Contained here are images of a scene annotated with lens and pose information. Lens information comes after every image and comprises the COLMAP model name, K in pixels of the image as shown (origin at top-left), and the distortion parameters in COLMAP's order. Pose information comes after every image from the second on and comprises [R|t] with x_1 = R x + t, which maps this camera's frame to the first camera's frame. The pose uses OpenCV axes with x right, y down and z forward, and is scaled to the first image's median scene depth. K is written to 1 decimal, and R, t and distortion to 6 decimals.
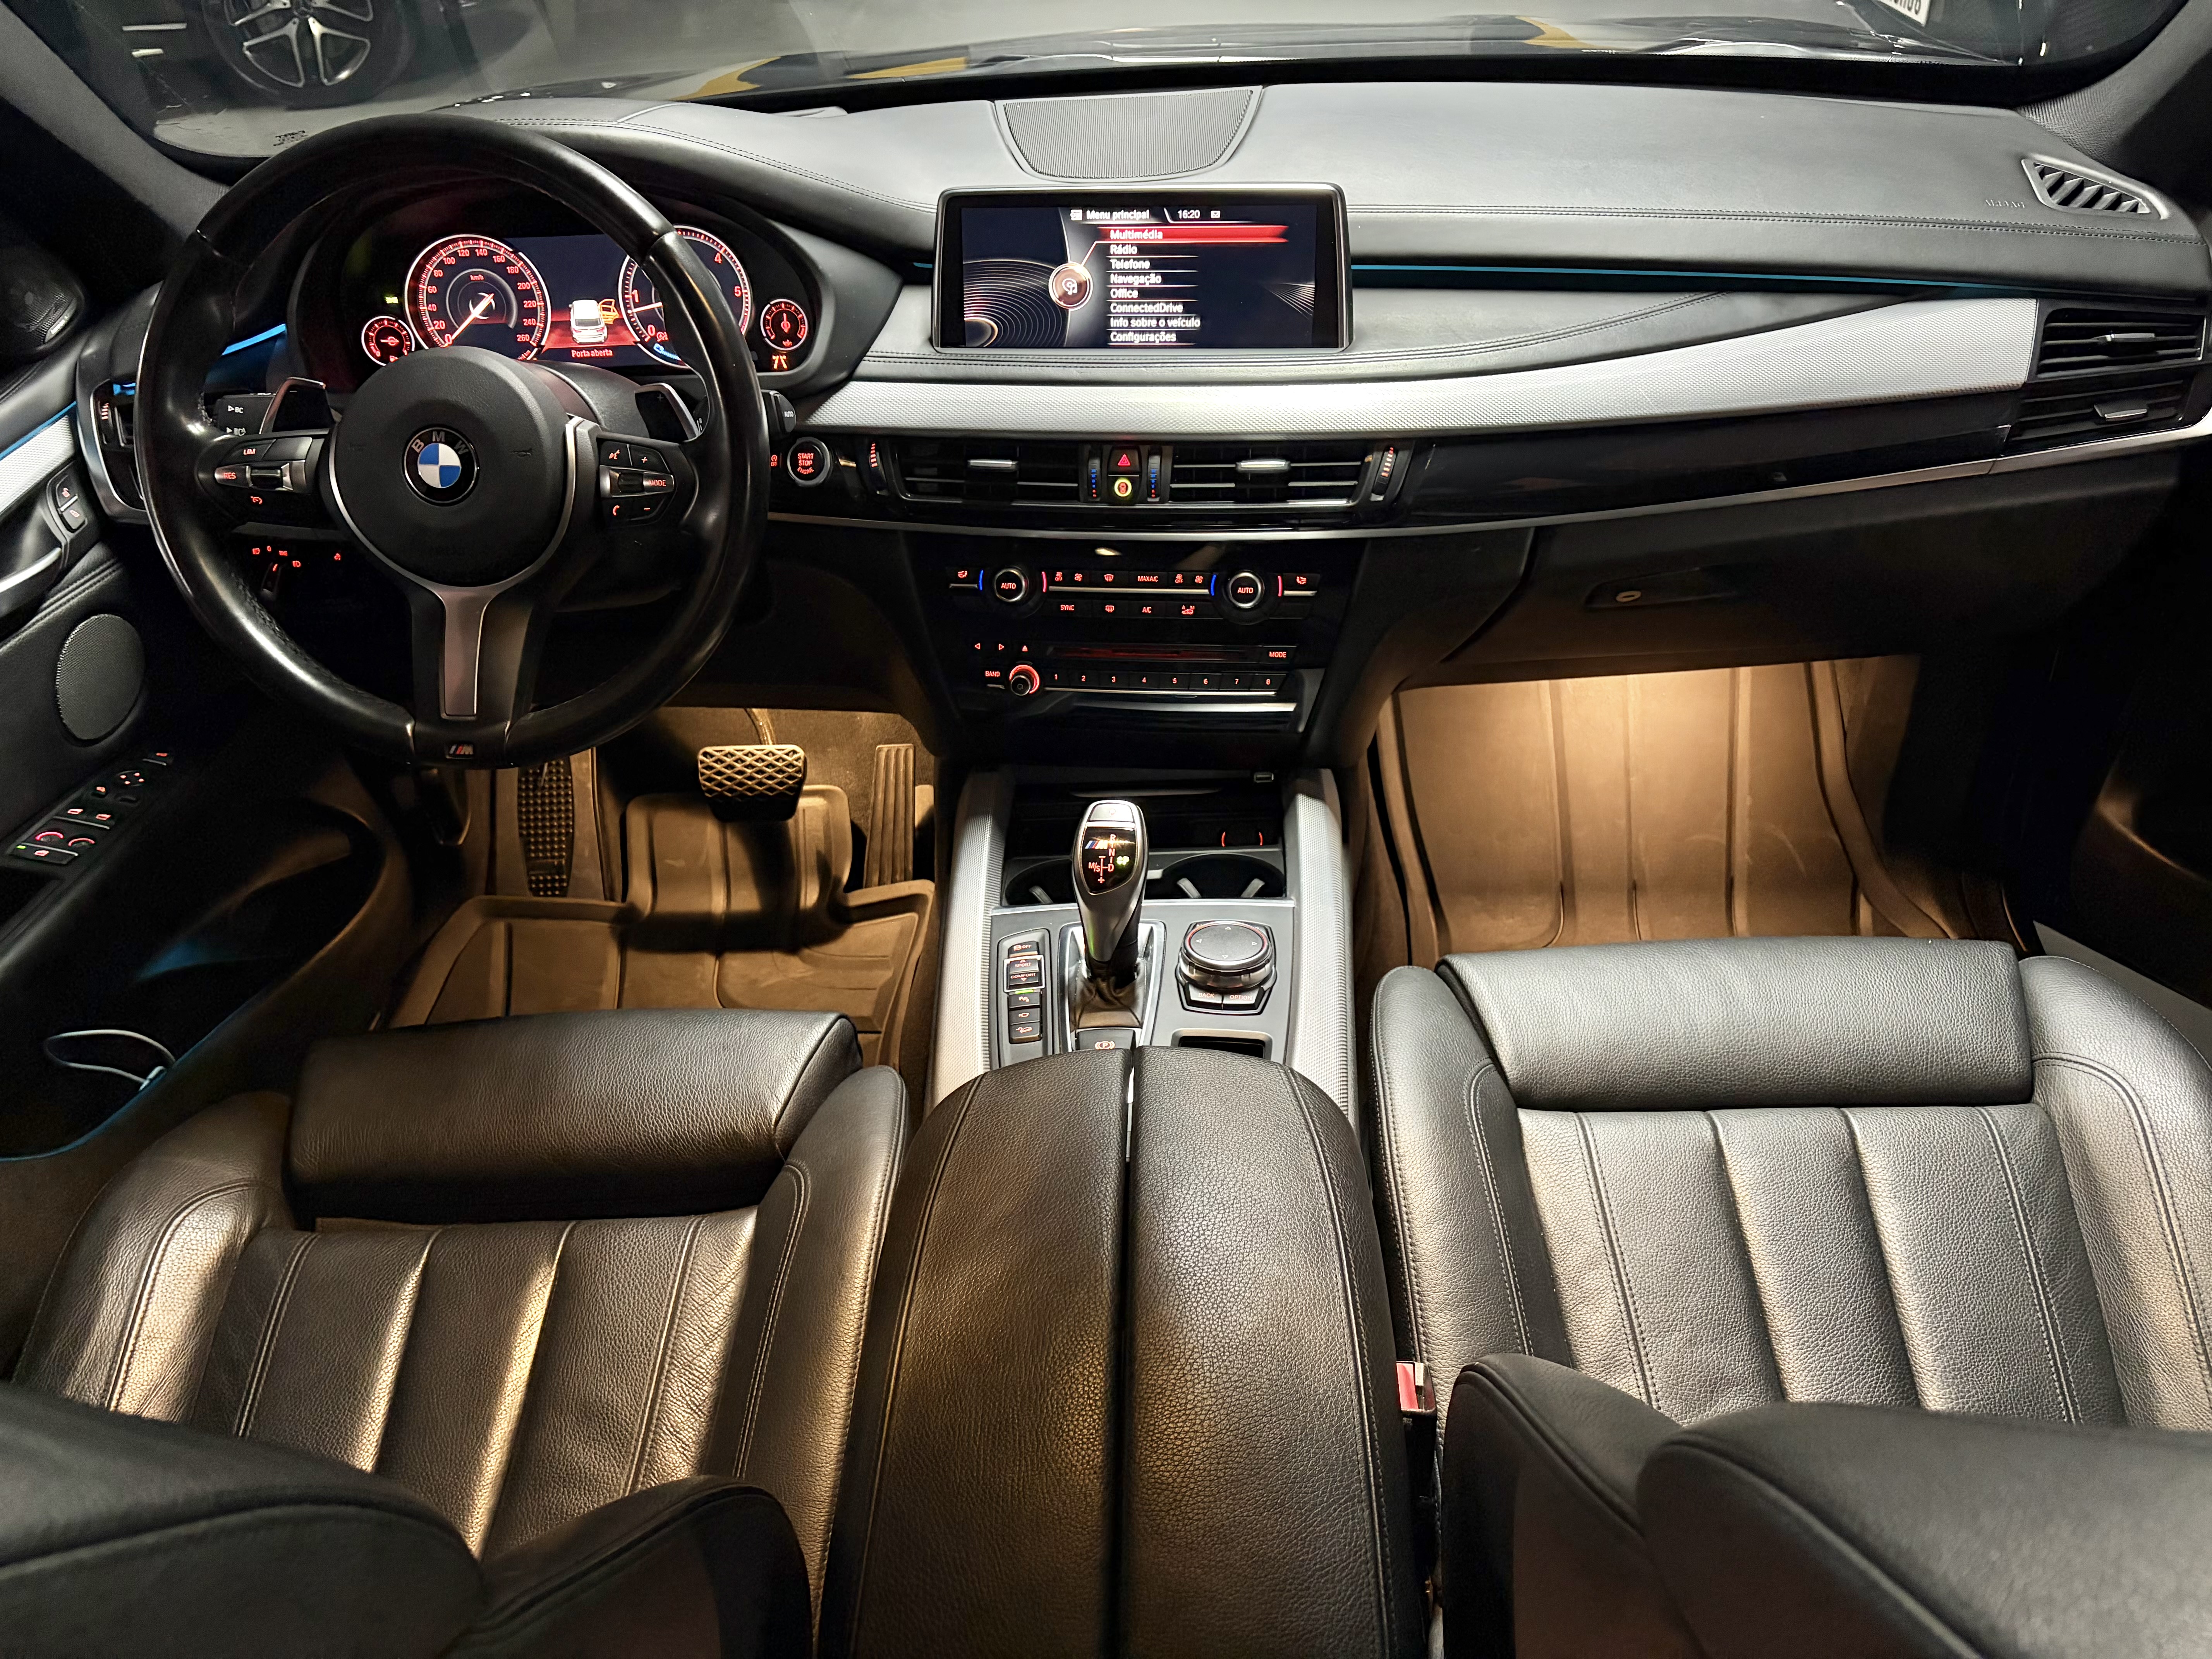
lens RADIAL K [[1732.7, 0, 1106.0], [0, 1732.7, 829.5], [0, 0, 1]] dist [0.030934, 0.006645]
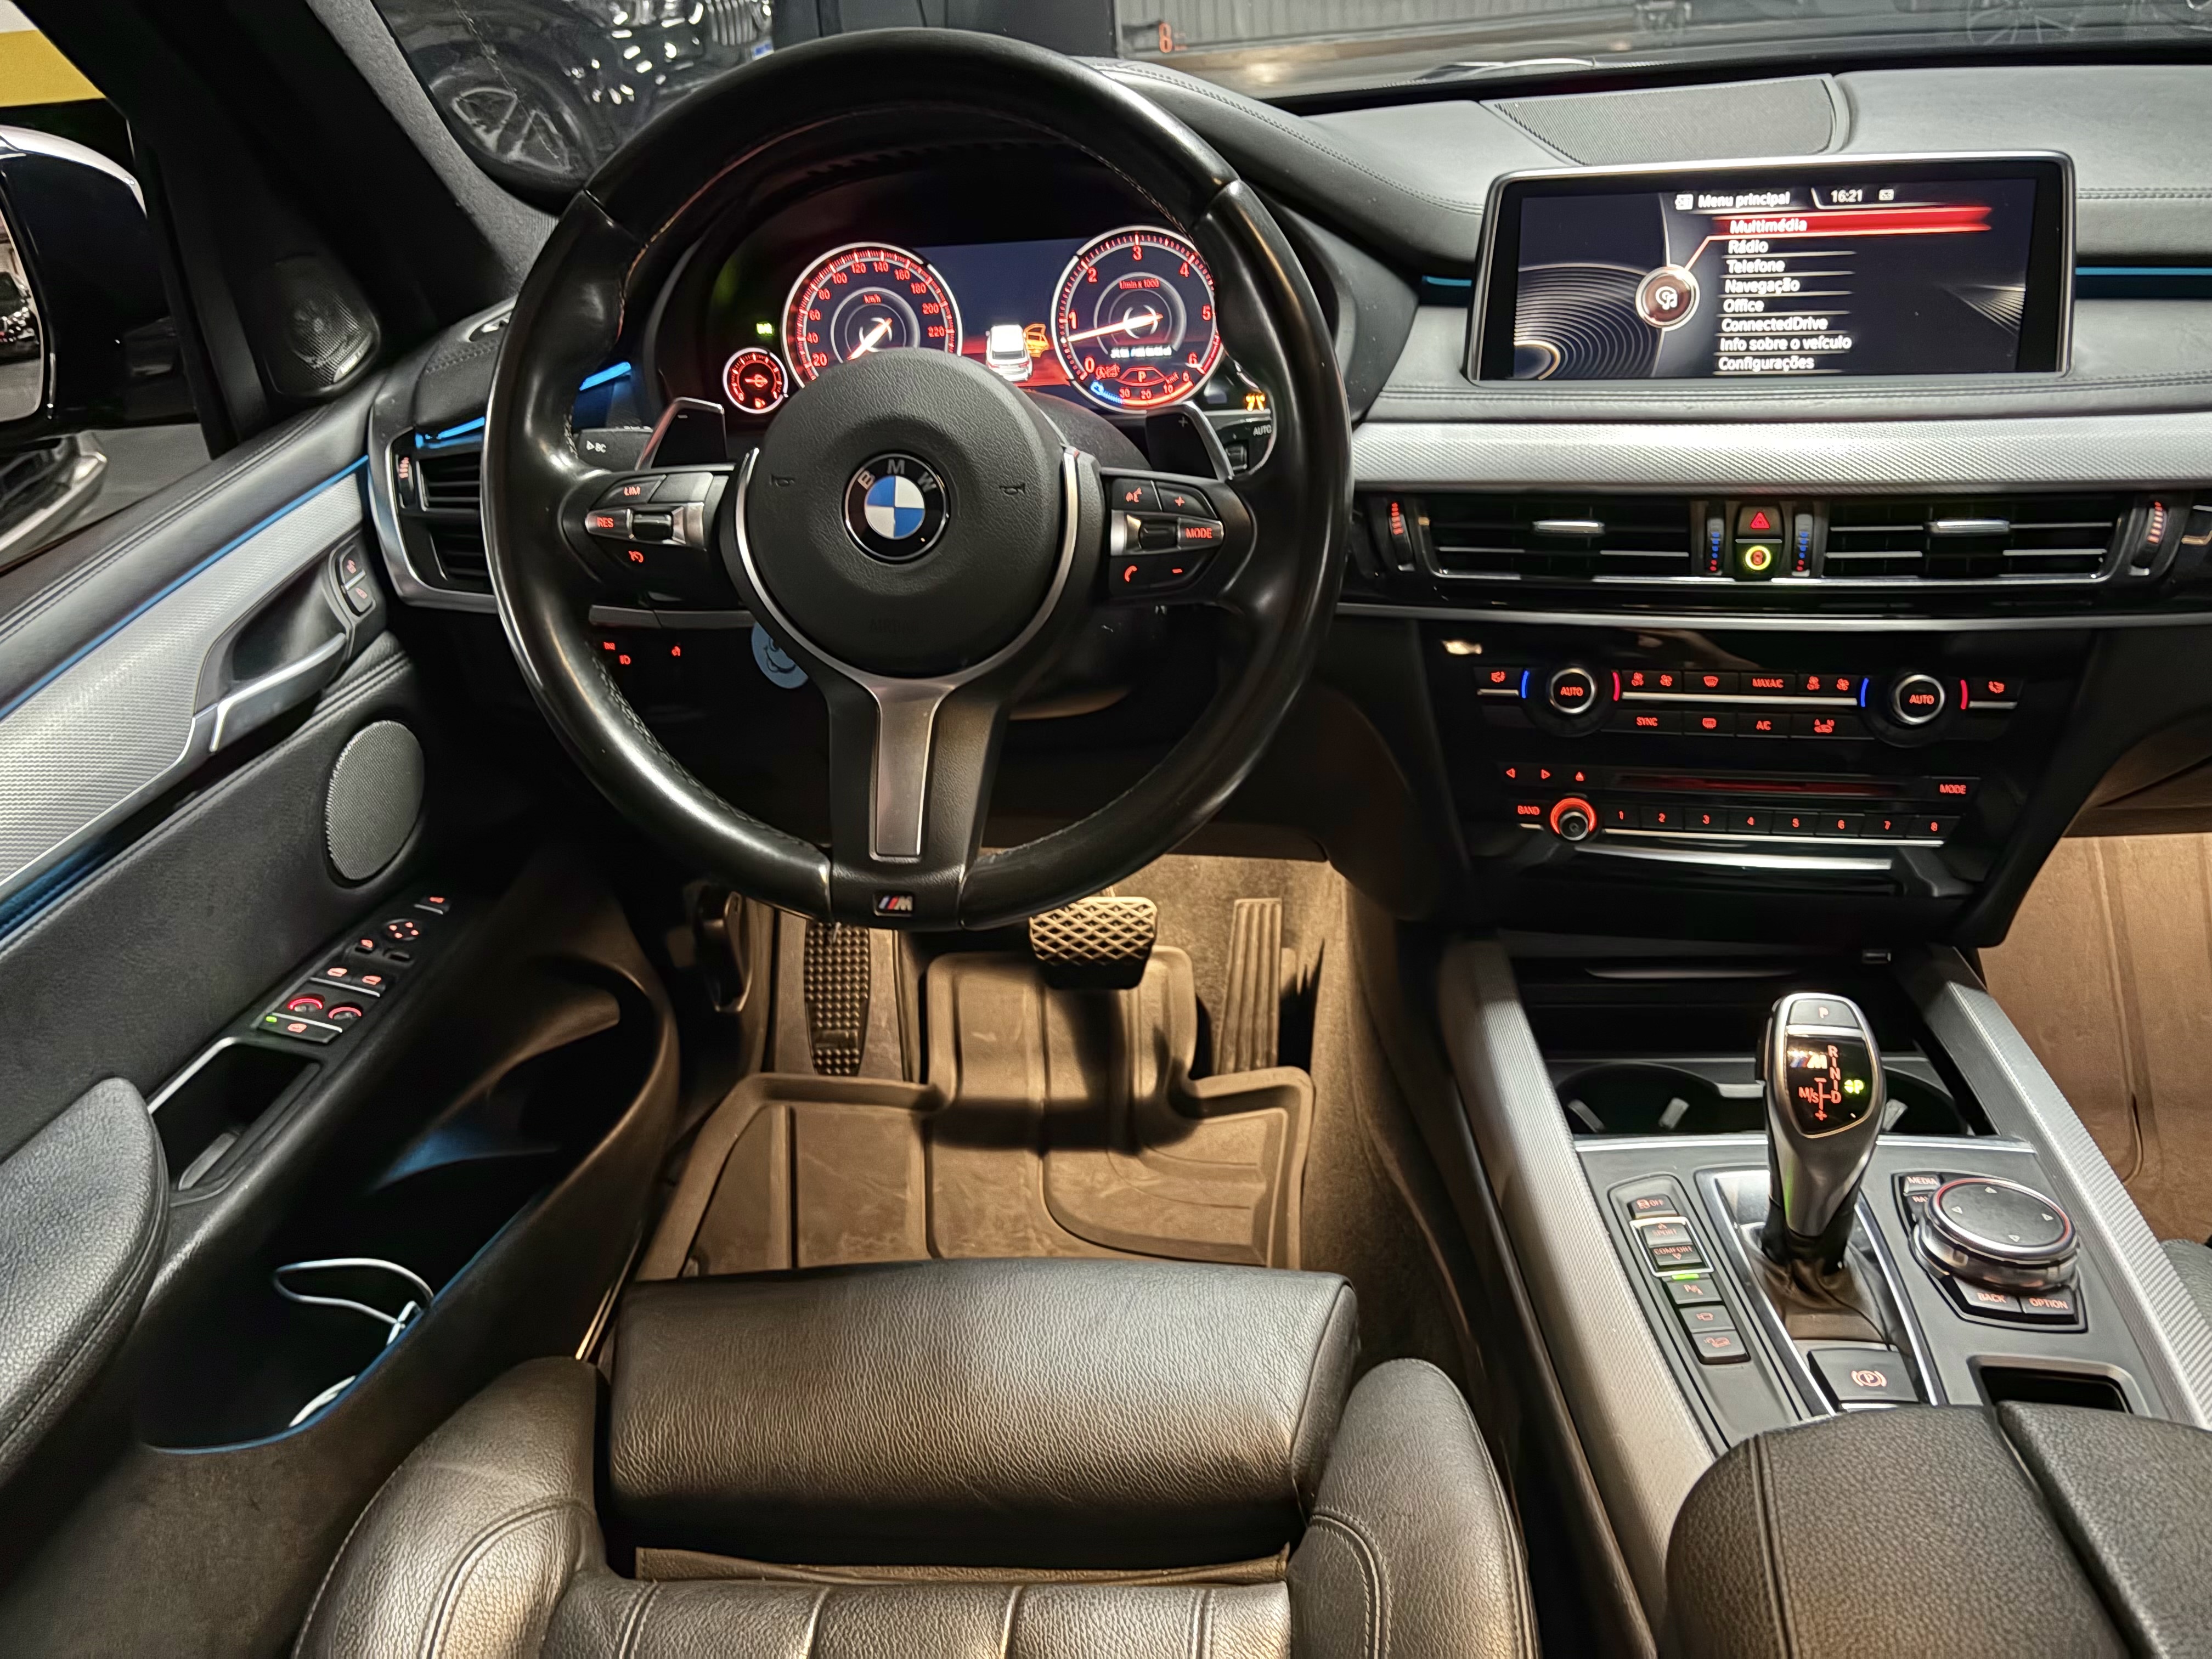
lens RADIAL K [[1732.7, 0, 1106.0], [0, 1732.7, 829.5], [0, 0, 1]] dist [0.030934, 0.006645]
pose [[0.997847, 0.017135, -0.063310, -0.203881], [-0.022518, 0.996100, -0.085308, -0.014906], [0.061602, 0.086550, 0.994341, 0.252416]]
